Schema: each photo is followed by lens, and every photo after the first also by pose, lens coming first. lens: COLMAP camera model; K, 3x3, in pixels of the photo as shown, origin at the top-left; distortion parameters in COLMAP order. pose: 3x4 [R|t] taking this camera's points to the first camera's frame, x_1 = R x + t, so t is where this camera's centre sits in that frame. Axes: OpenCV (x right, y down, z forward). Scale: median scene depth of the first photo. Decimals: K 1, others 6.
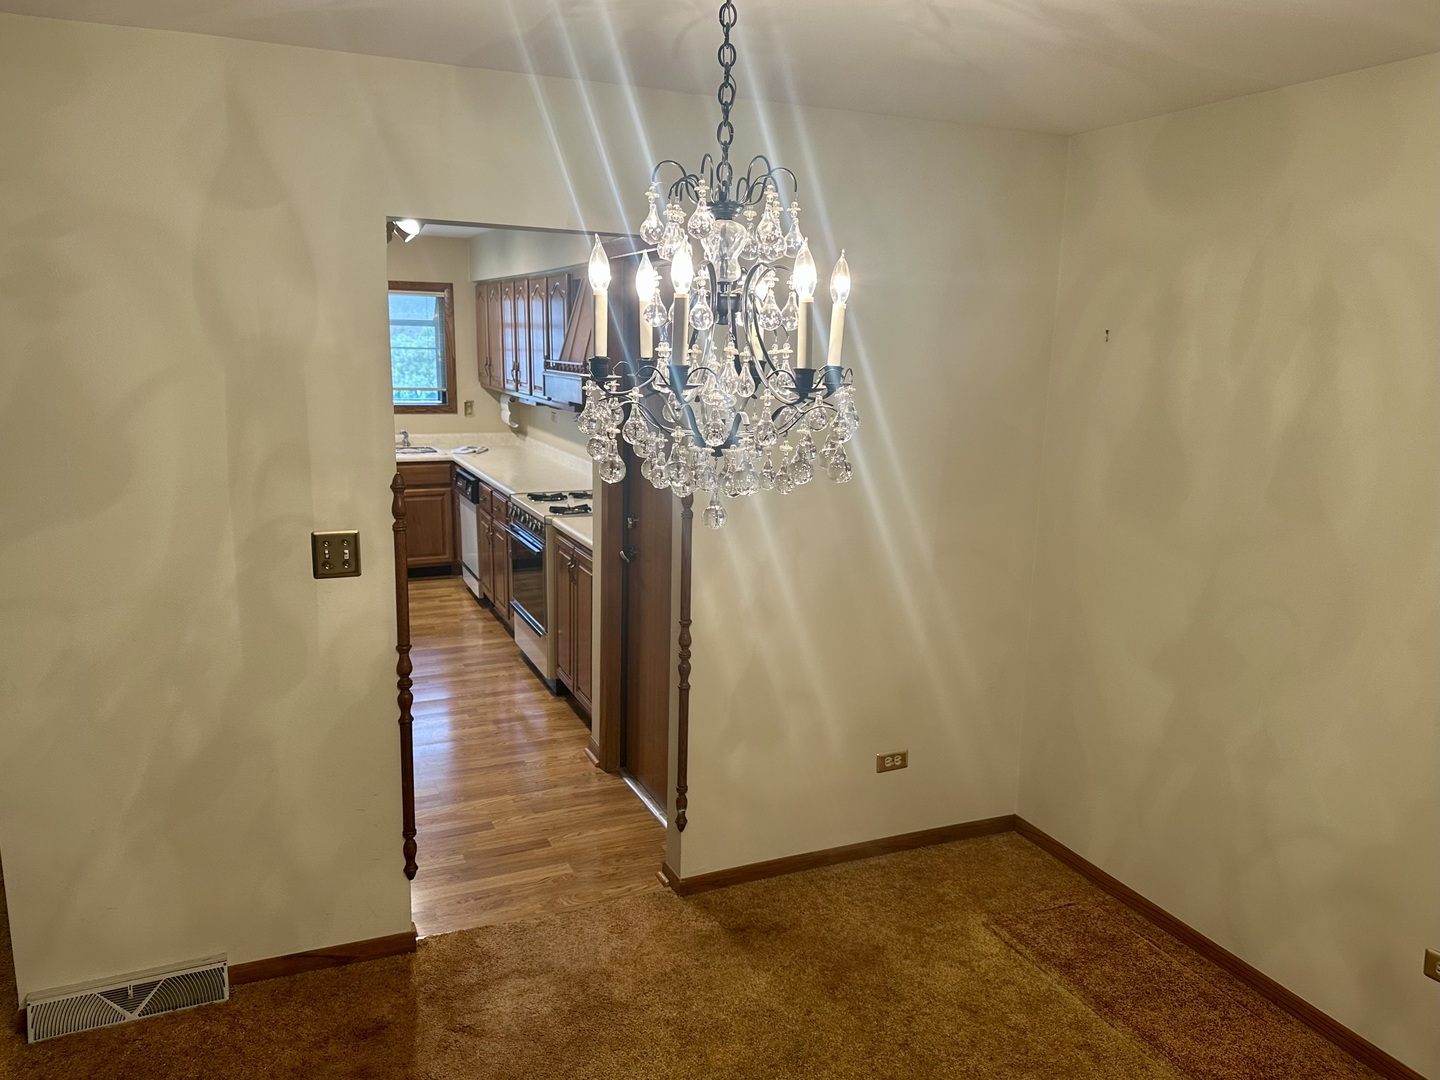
lens RADIAL K [[1012.4, 0, 720.0], [0, 1012.4, 540.0], [0, 0, 1]] dist [0.117659, -0.135504]
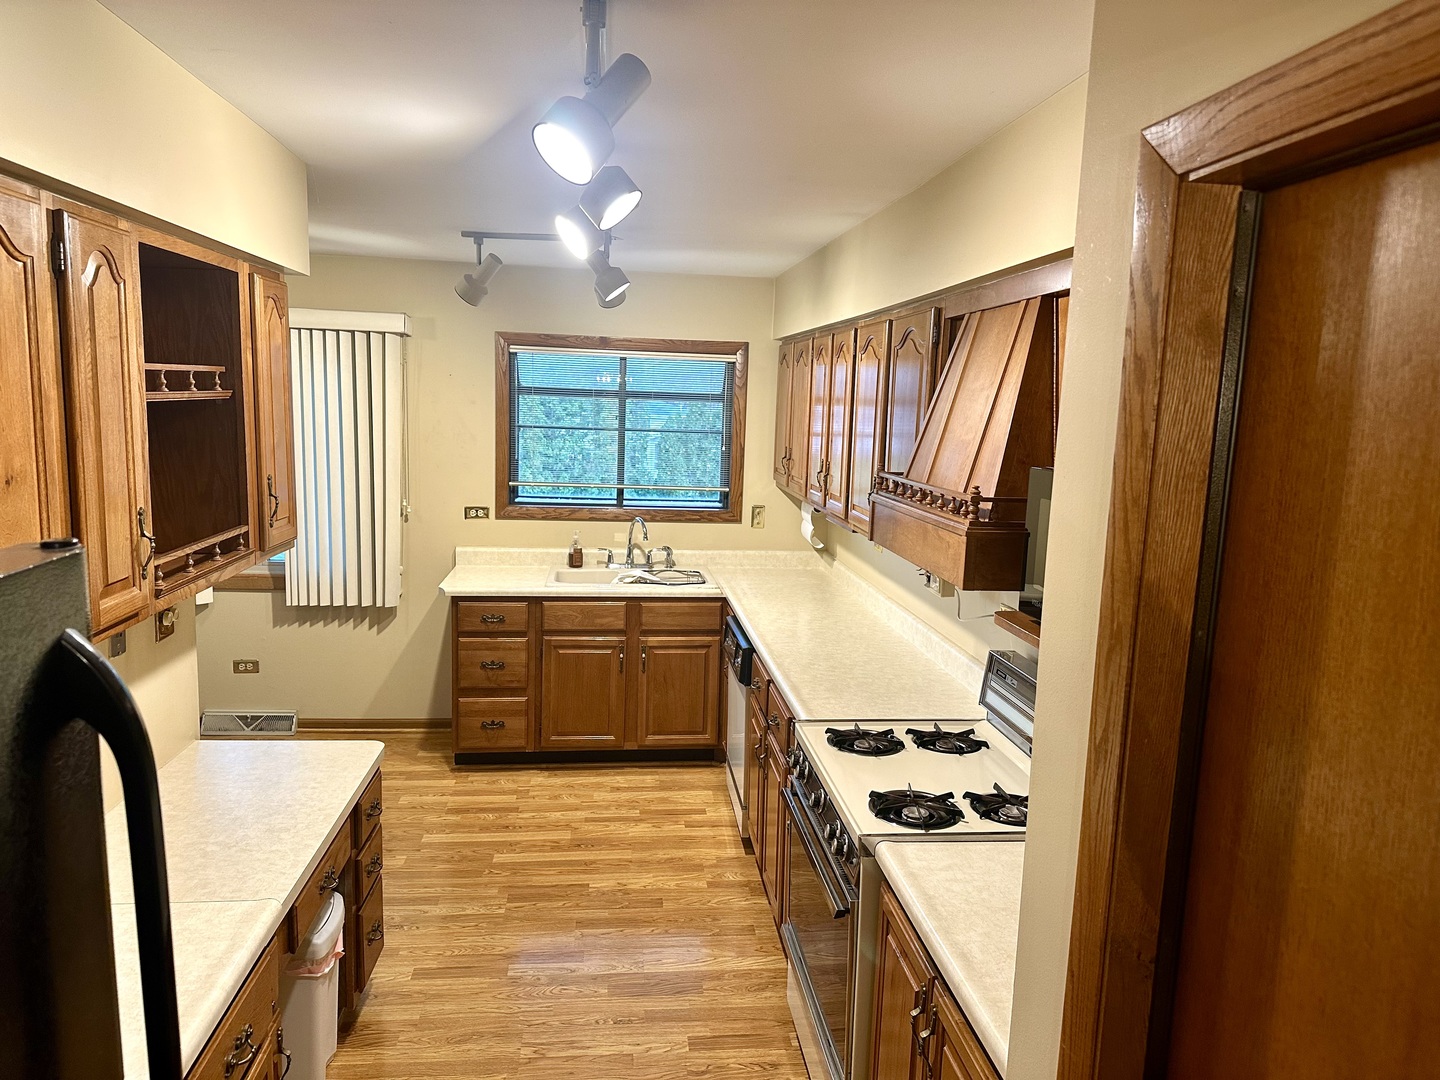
lens RADIAL K [[1012.4, 0, 720.0], [0, 1012.4, 540.0], [0, 0, 1]] dist [0.117659, -0.135504]
pose [[0.953840, 0.052048, -0.295771, -0.067716], [-0.071398, 0.995931, -0.054995, -0.077921], [0.291705, 0.073574, 0.953675, 0.351614]]
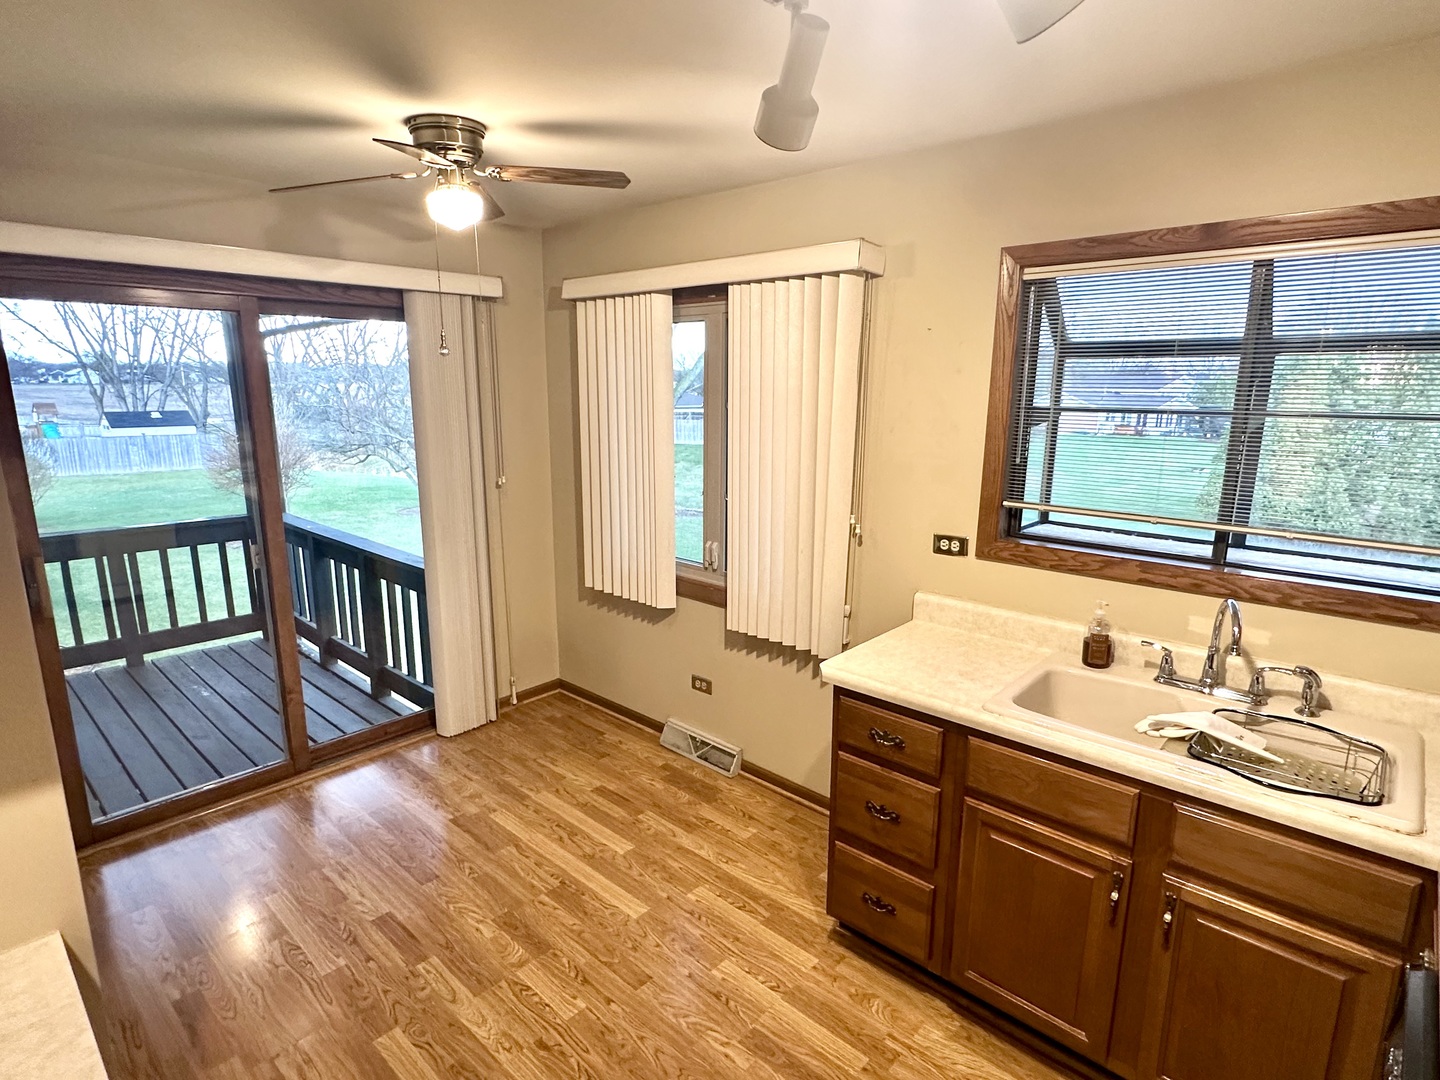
lens RADIAL K [[763.1, 0, 720.0], [0, 763.1, 540.0], [0, 0, 1]] dist [-0.002941, 0.001020]
pose [[0.406520, 0.166056, -0.898425, -0.177501], [-0.180509, 0.978559, 0.099191, -0.142211], [0.895633, 0.121850, 0.427778, 0.745794]]
